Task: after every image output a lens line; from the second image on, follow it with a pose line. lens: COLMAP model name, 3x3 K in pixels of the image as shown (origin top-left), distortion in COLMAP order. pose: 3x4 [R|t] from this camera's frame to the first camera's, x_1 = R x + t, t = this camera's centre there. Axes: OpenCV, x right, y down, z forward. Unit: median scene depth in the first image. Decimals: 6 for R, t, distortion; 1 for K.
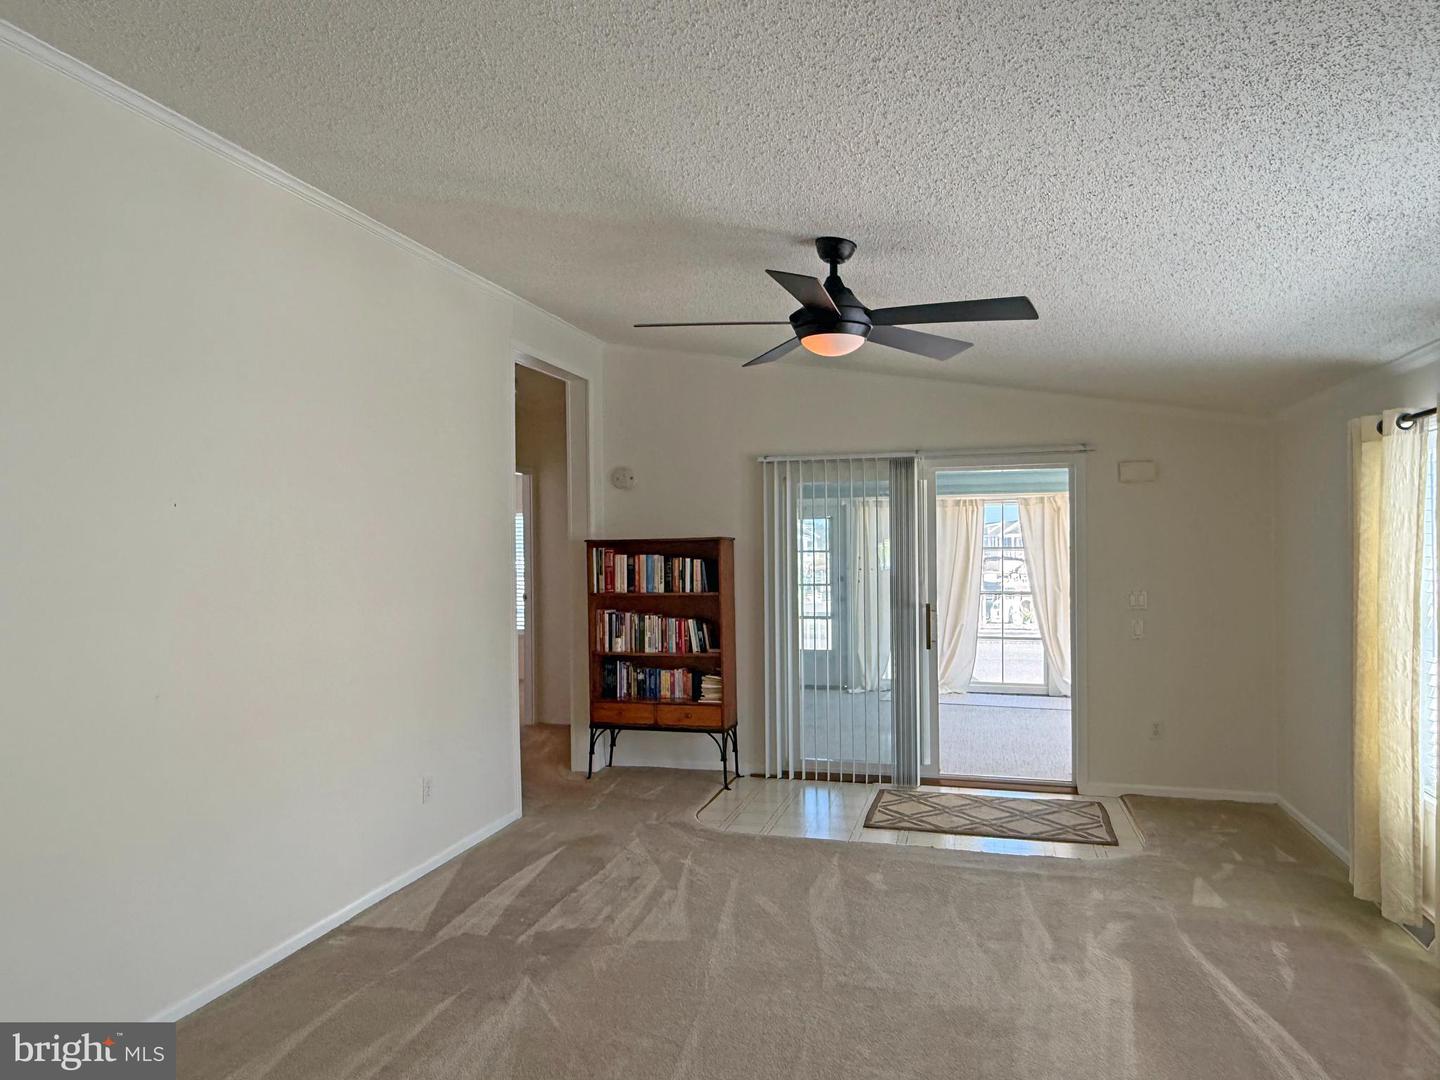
lens RADIAL K [[926.8, 0, 720.0], [0, 926.8, 540.0], [0, 0, 1]] dist [-0.000770, 0.000077]
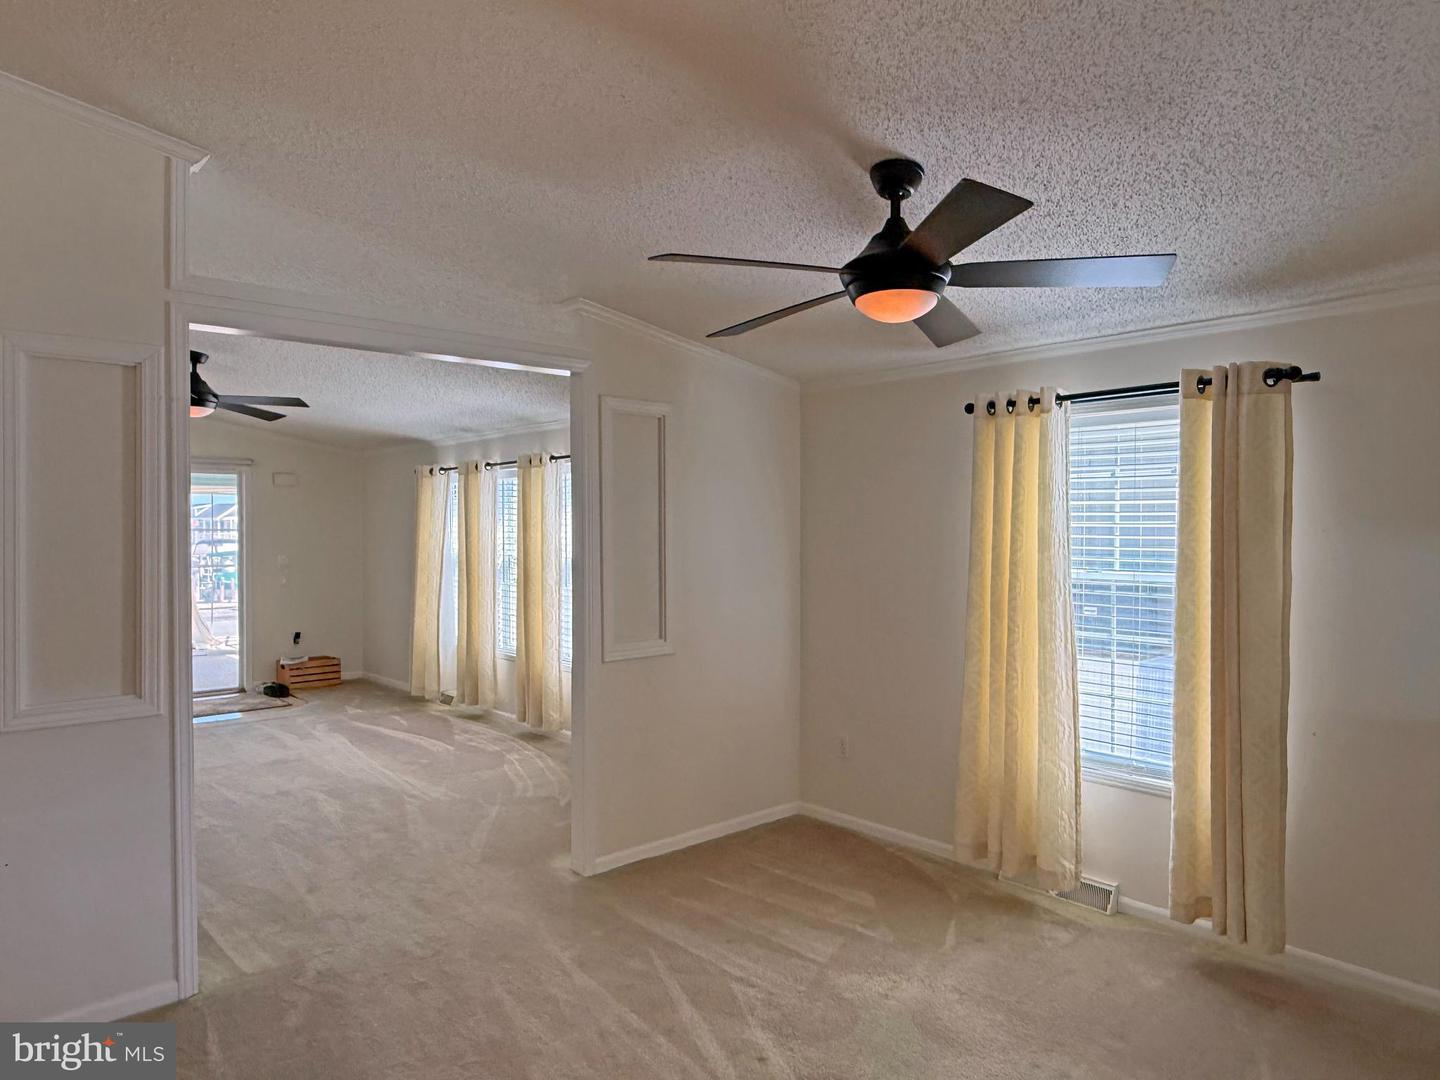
lens RADIAL K [[931.4, 0, 720.0], [0, 931.4, 540.0], [0, 0, 1]] dist [0.000904, -0.001675]
pose [[0.534618, -0.006496, 0.845069, -0.462297], [0.000004, 0.999970, 0.007684, 0.014291], [-0.845094, -0.004105, 0.534602, -0.441178]]
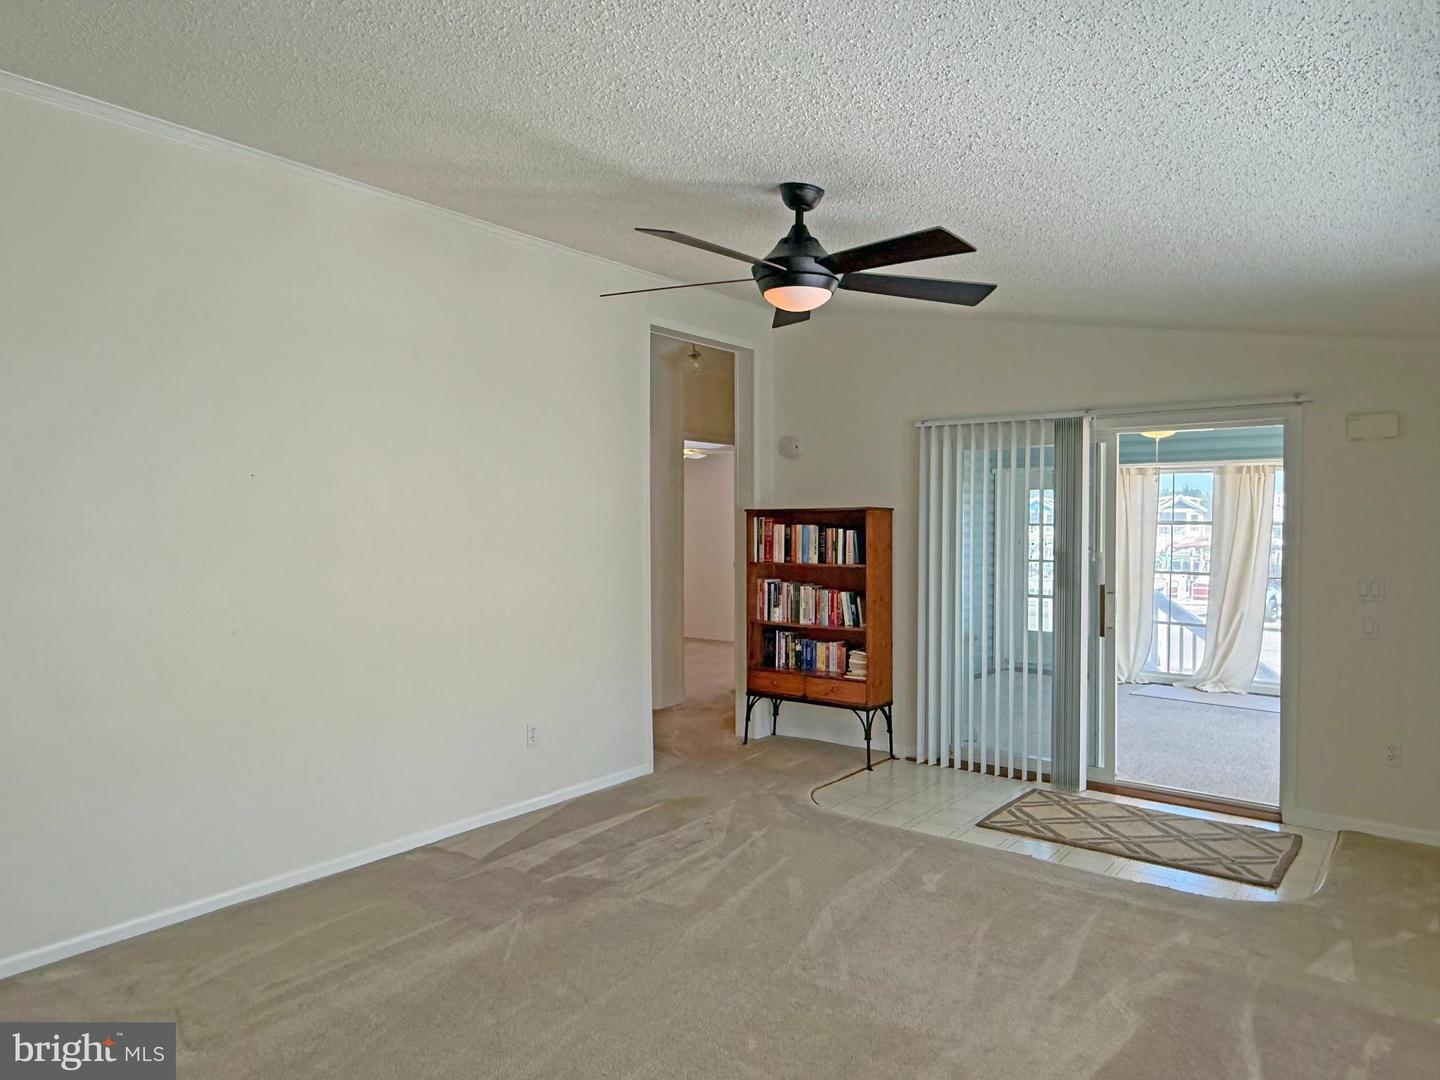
lens RADIAL K [[931.4, 0, 720.0], [0, 931.4, 540.0], [0, 0, 1]] dist [0.000904, -0.001675]
pose [[0.927001, 0.019620, -0.374544, 0.220193], [-0.007941, 0.999434, 0.032701, 0.000524], [0.374974, -0.027340, 0.926632, 0.052320]]
